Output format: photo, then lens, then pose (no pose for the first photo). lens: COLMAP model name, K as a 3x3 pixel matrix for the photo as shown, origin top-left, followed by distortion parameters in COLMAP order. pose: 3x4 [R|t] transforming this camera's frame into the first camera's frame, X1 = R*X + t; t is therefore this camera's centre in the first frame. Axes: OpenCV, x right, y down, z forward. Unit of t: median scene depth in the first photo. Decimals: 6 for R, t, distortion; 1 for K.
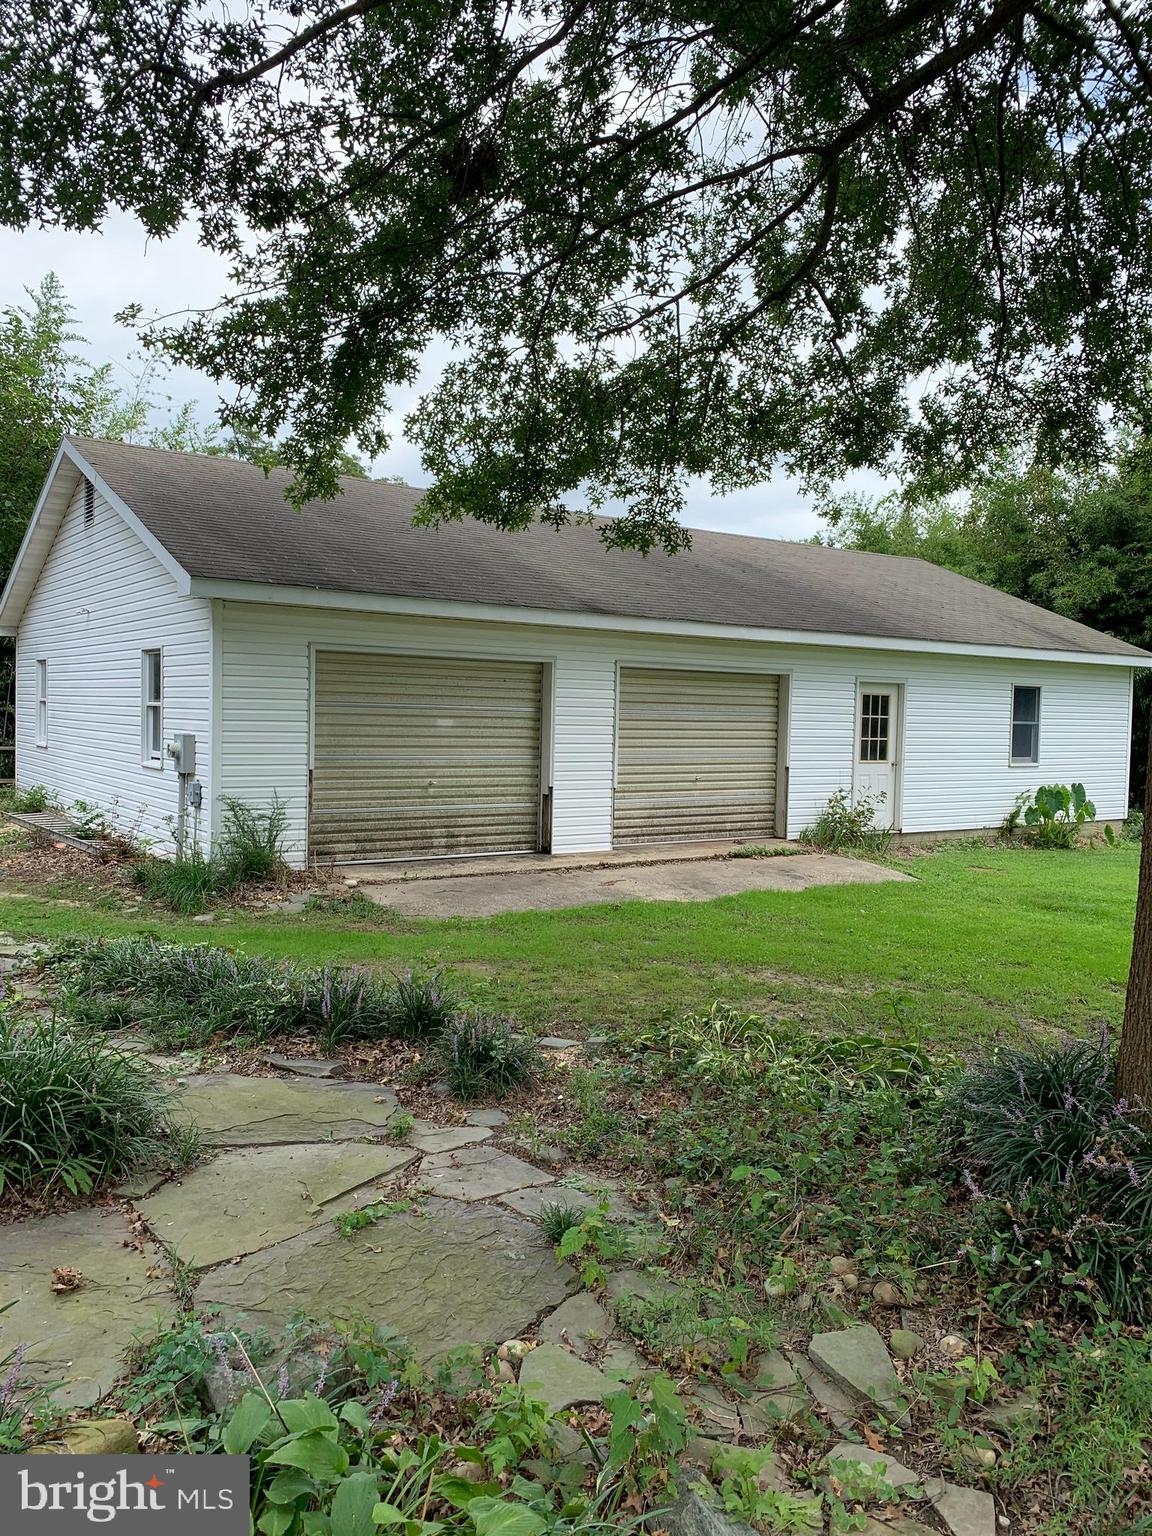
lens RADIAL K [[1185.0, 0, 589.3], [0, 1185.0, 783.4], [0, 0, 1]] dist [0.029814, -0.025057]
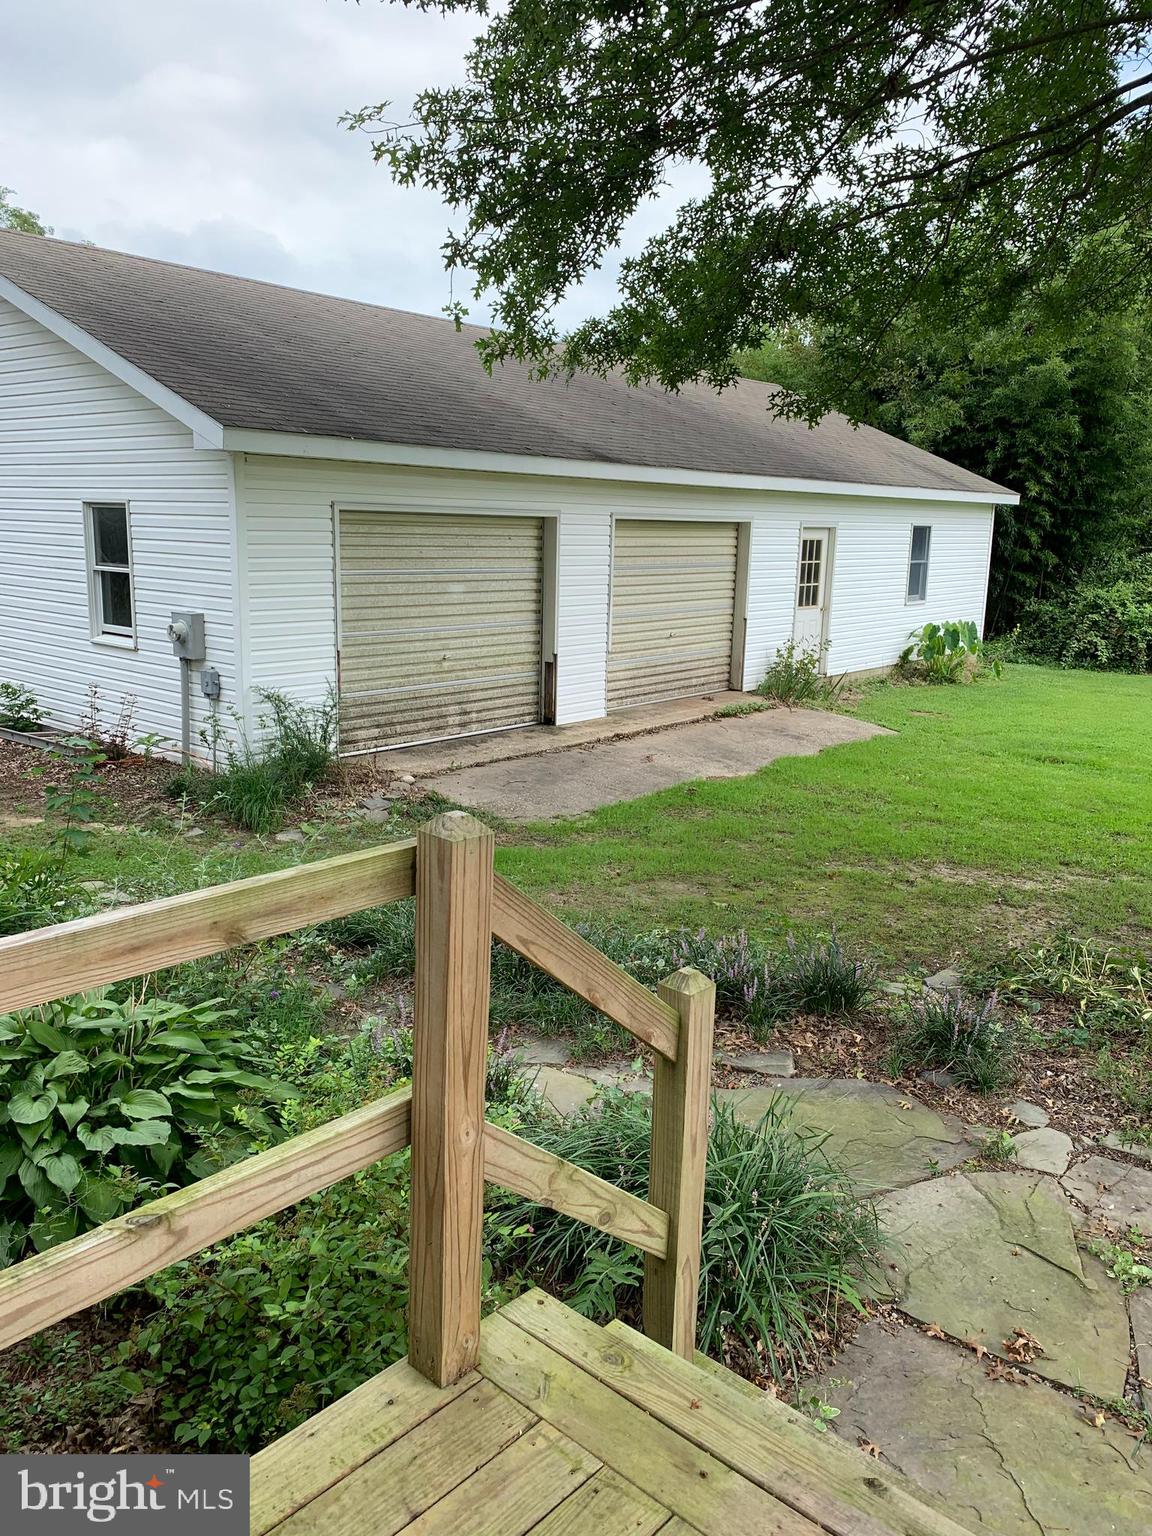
lens RADIAL K [[1185.0, 0, 573.1], [0, 1185.0, 764.8], [0, 0, 1]] dist [0.029814, -0.025057]
pose [[0.967525, -0.050587, 0.247661, -0.253992], [0.012715, 0.988269, 0.152190, -0.052148], [-0.252455, -0.144099, 0.956819, 0.094986]]
